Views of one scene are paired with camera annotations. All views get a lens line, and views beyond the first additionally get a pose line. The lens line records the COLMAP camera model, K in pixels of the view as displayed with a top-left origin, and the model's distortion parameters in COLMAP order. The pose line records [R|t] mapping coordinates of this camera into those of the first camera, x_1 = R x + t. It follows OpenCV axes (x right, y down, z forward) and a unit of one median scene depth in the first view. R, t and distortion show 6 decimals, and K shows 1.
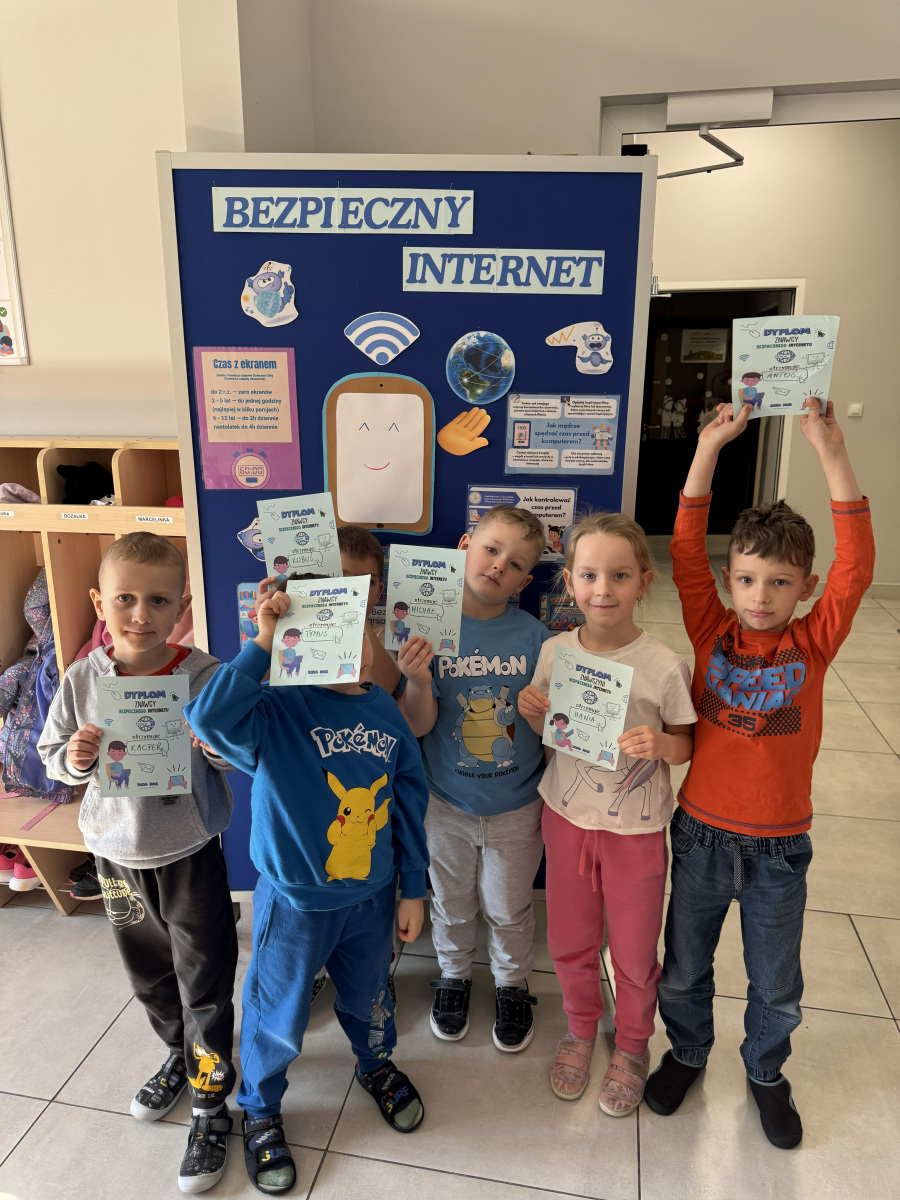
lens RADIAL K [[846.3, 0, 449.1], [0, 846.3, 618.4], [0, 0, 1]] dist [0.130856, -0.255891]
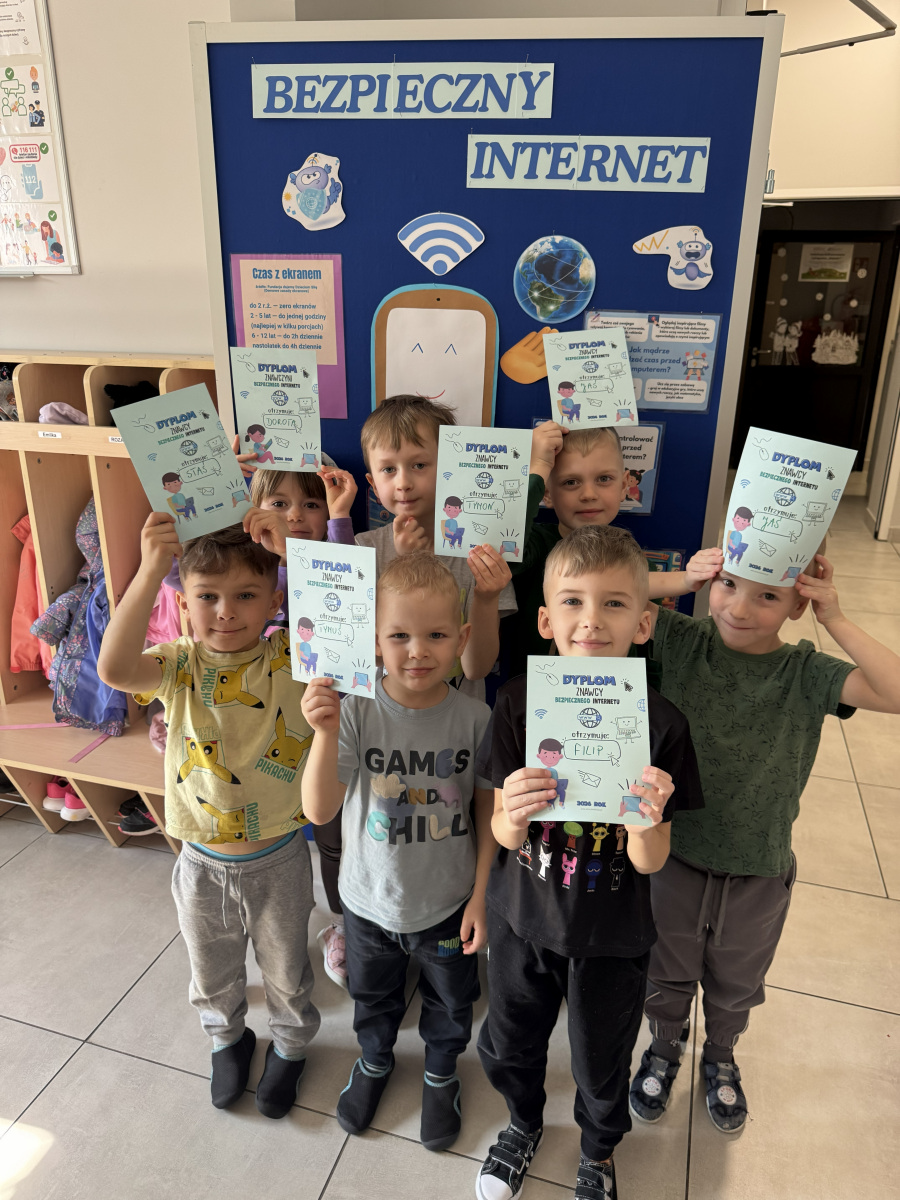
lens RADIAL K [[861.3, 0, 455.0], [0, 861.3, 615.7], [0, 0, 1]] dist [-0.002655, -0.002956]
pose [[0.994558, 0.046795, -0.093085, 0.033989], [-0.038878, 0.995613, 0.085113, -0.029304], [0.096660, -0.081031, 0.992014, 0.112953]]
